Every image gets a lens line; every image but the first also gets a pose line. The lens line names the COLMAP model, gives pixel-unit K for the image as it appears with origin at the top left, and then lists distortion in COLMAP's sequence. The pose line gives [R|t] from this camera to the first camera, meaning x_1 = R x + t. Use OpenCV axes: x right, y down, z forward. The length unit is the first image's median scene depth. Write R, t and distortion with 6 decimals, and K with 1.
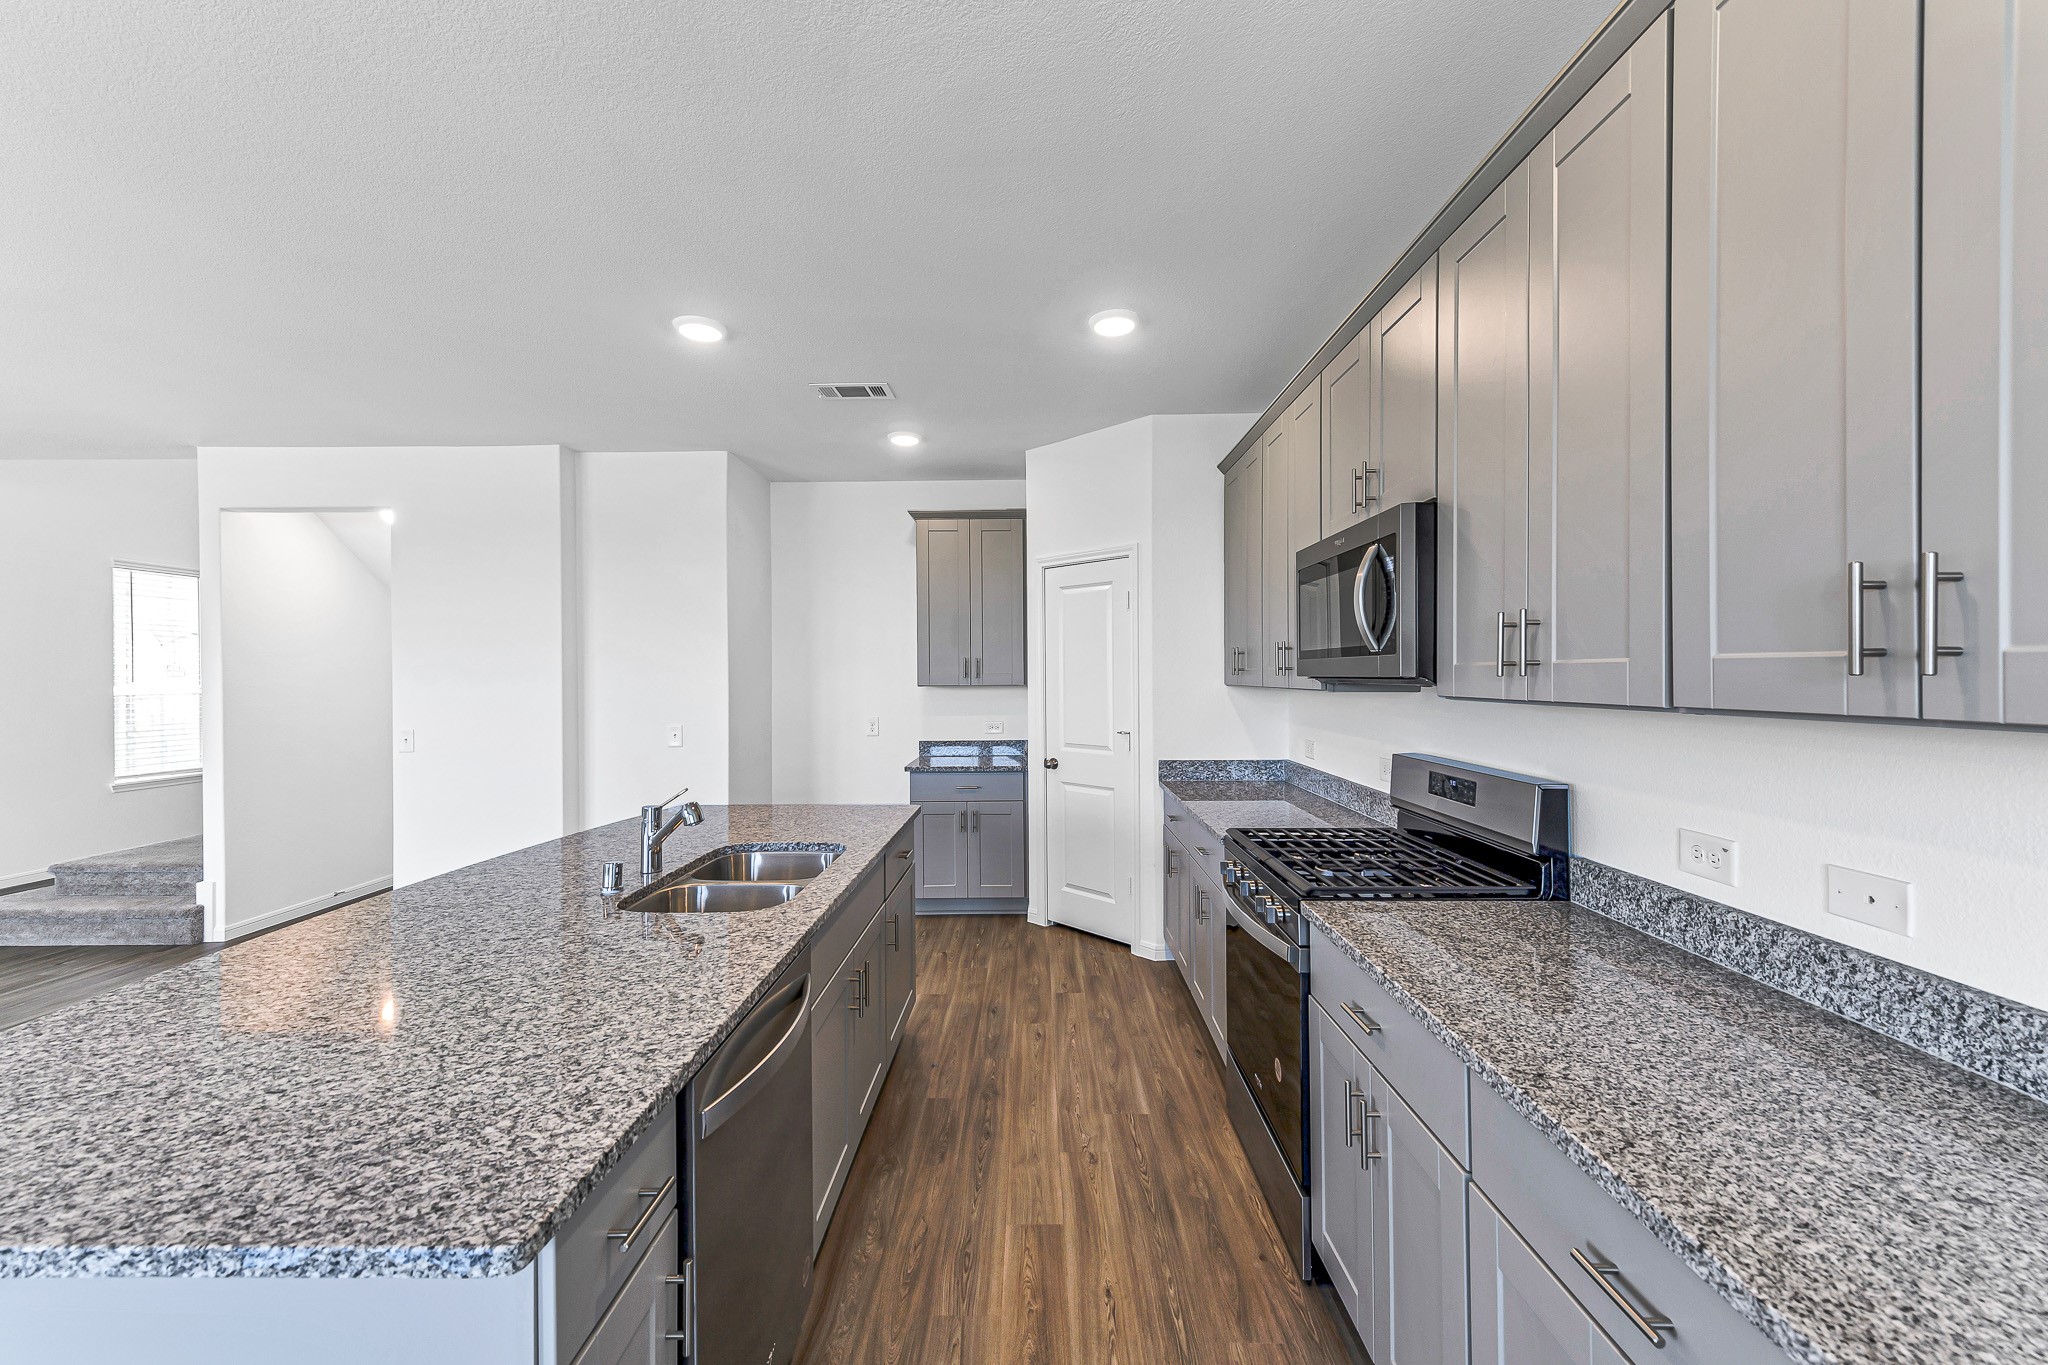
lens RADIAL K [[805.3, 0, 1022.7], [0, 805.3, 679.6], [0, 0, 1]] dist [0.014983, -0.003306]
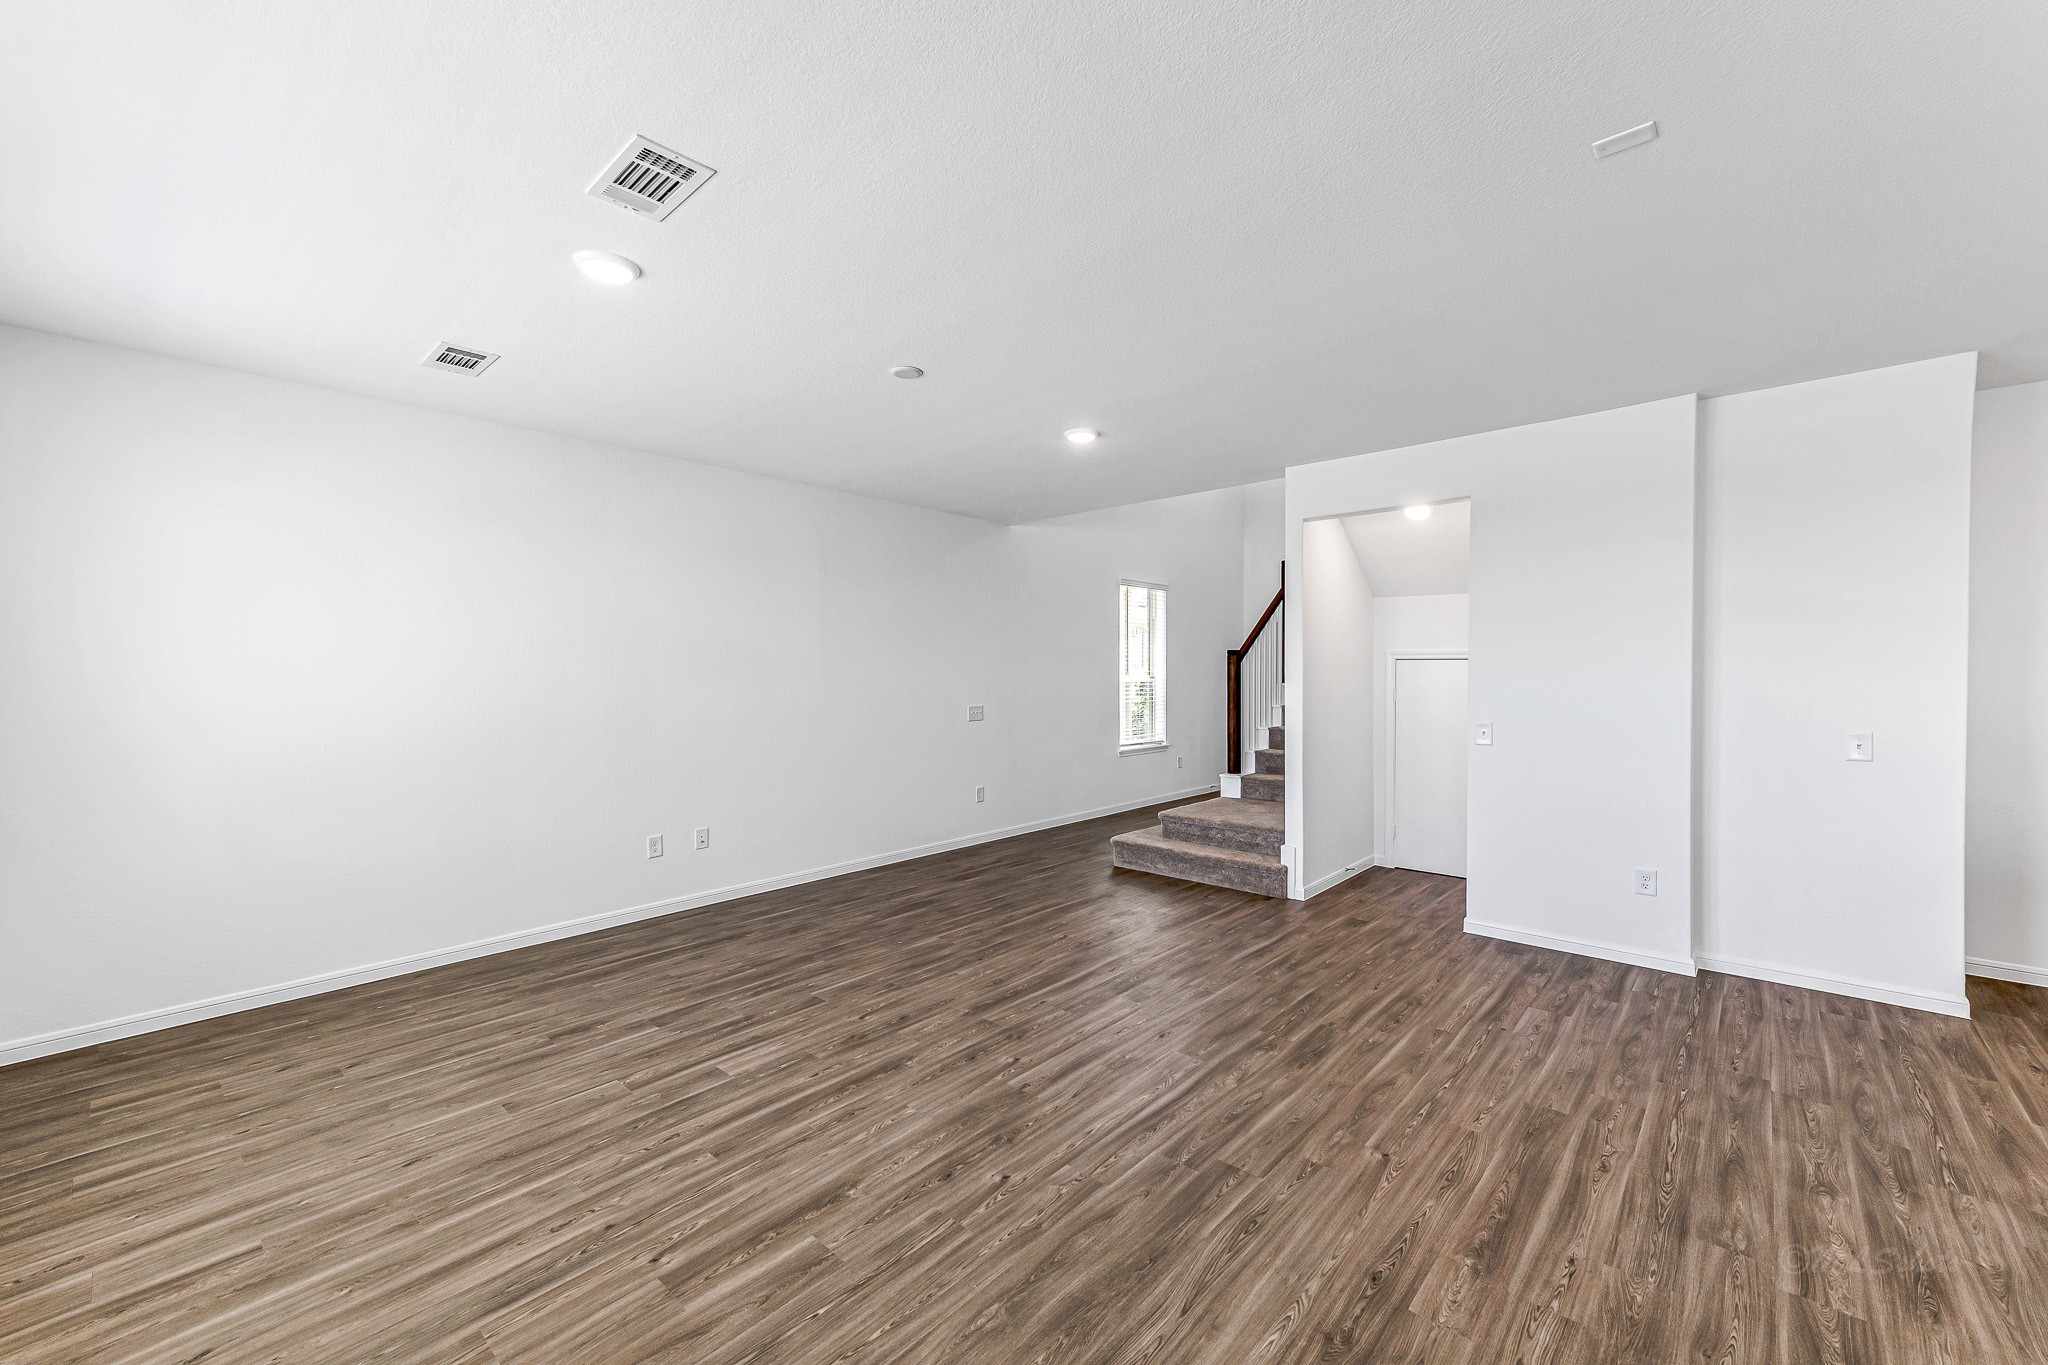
lens RADIAL K [[805.3, 0, 1022.8], [0, 805.3, 685.1], [0, 0, 1]] dist [0.014983, -0.003306]
pose [[0.747385, 0.015330, -0.664214, -1.229099], [-0.008039, 0.999869, 0.014032, 0.017658], [0.664343, -0.005148, 0.747411, -0.237138]]
